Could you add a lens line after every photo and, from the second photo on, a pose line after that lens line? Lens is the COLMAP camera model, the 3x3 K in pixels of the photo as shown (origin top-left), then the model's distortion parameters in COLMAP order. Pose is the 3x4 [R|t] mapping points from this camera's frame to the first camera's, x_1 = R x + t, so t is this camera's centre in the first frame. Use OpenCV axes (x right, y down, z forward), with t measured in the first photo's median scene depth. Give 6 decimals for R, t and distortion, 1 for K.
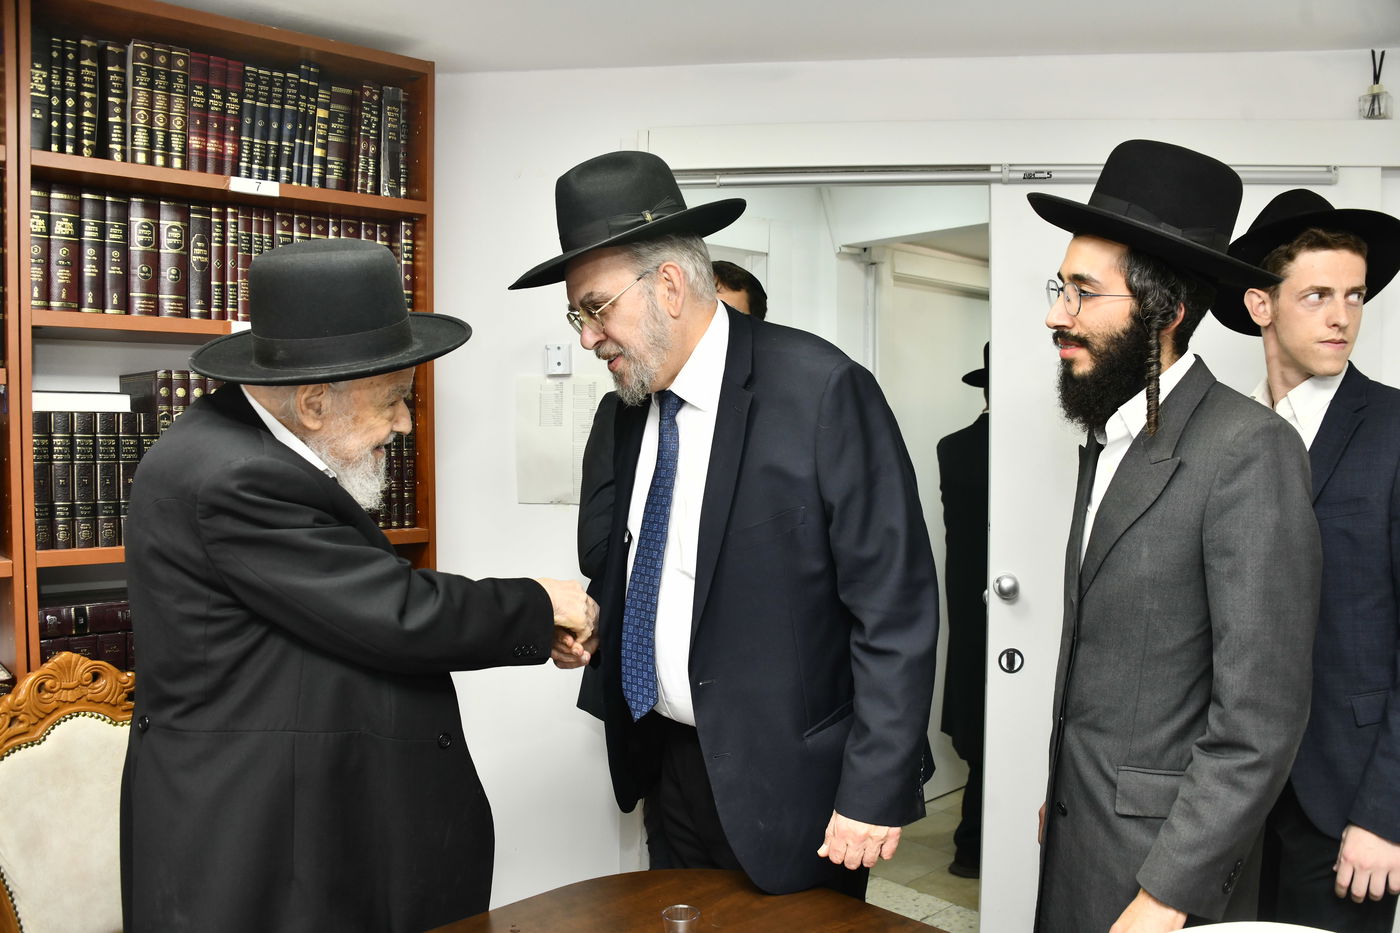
lens RADIAL K [[1107.2, 0, 706.1], [0, 1107.2, 469.5], [0, 0, 1]] dist [-0.148875, 0.074651]
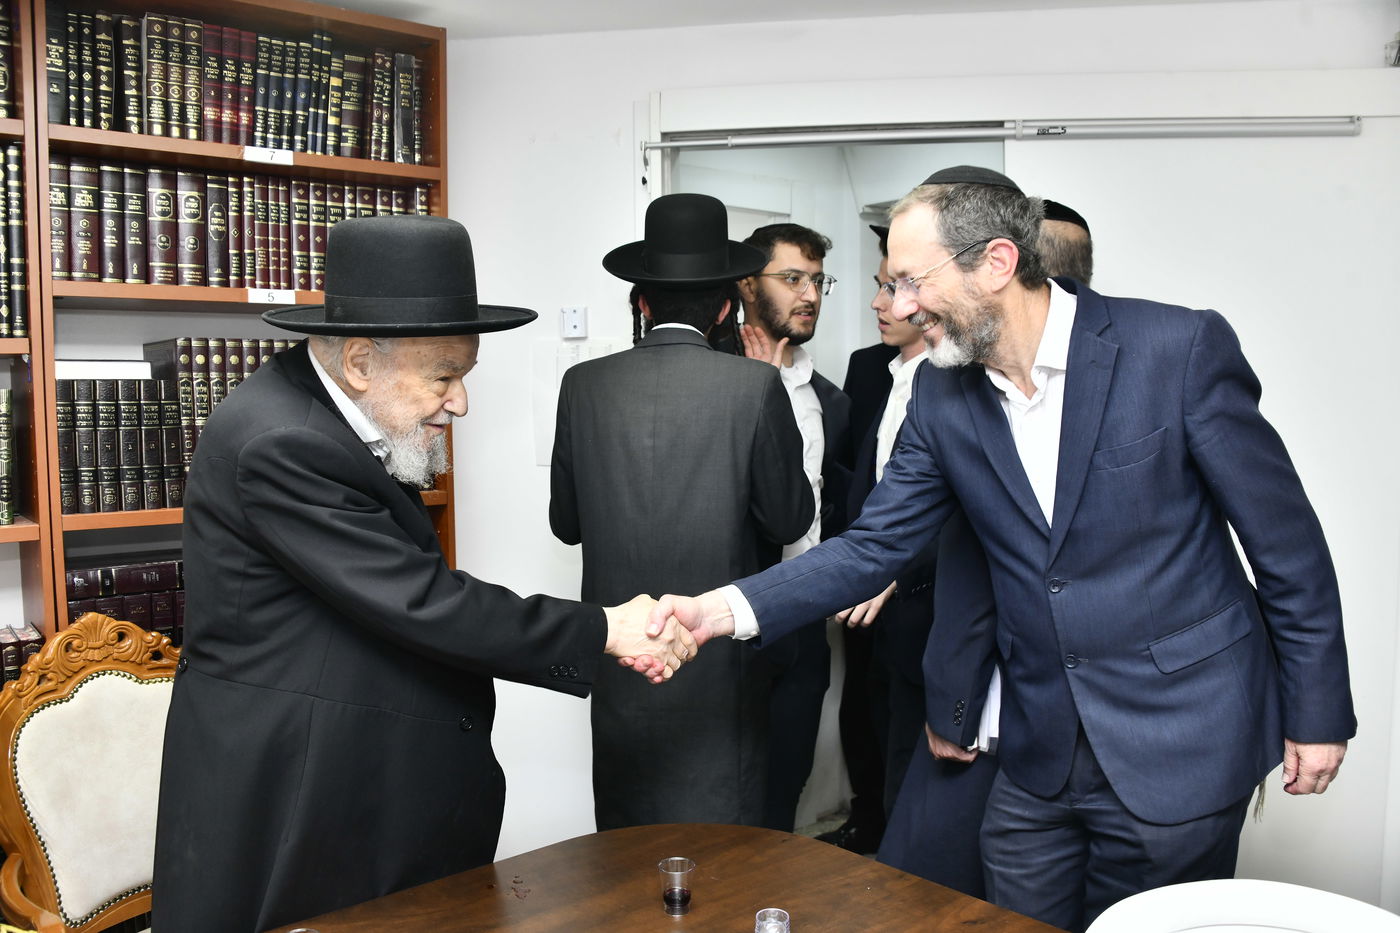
lens RADIAL K [[1107.2, 0, 706.4], [0, 1107.2, 468.2], [0, 0, 1]] dist [-0.148875, 0.074651]
pose [[0.999104, -0.005956, -0.041906, 0.033192], [0.007246, 0.999502, 0.030697, 0.003638], [0.041702, -0.030973, 0.998650, -0.005253]]
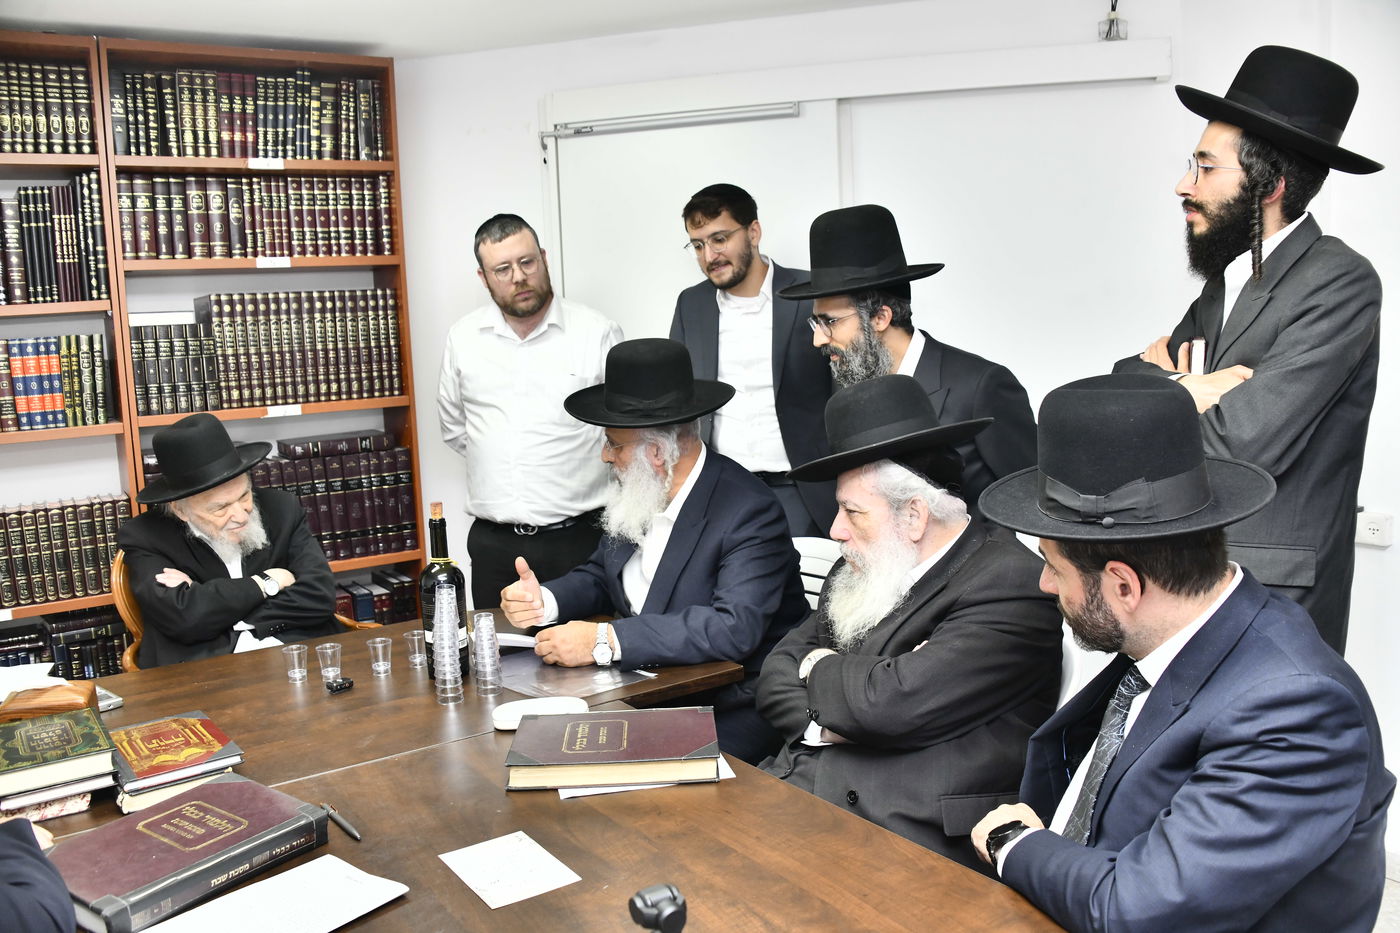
lens RADIAL K [[1107.2, 0, 705.1], [0, 1107.2, 468.1], [0, 0, 1]] dist [-0.148875, 0.074651]
pose [[0.986984, -0.022210, -0.159275, 0.380855], [0.037347, 0.994995, 0.092681, 0.033506], [0.156420, -0.097423, 0.982874, -0.367552]]
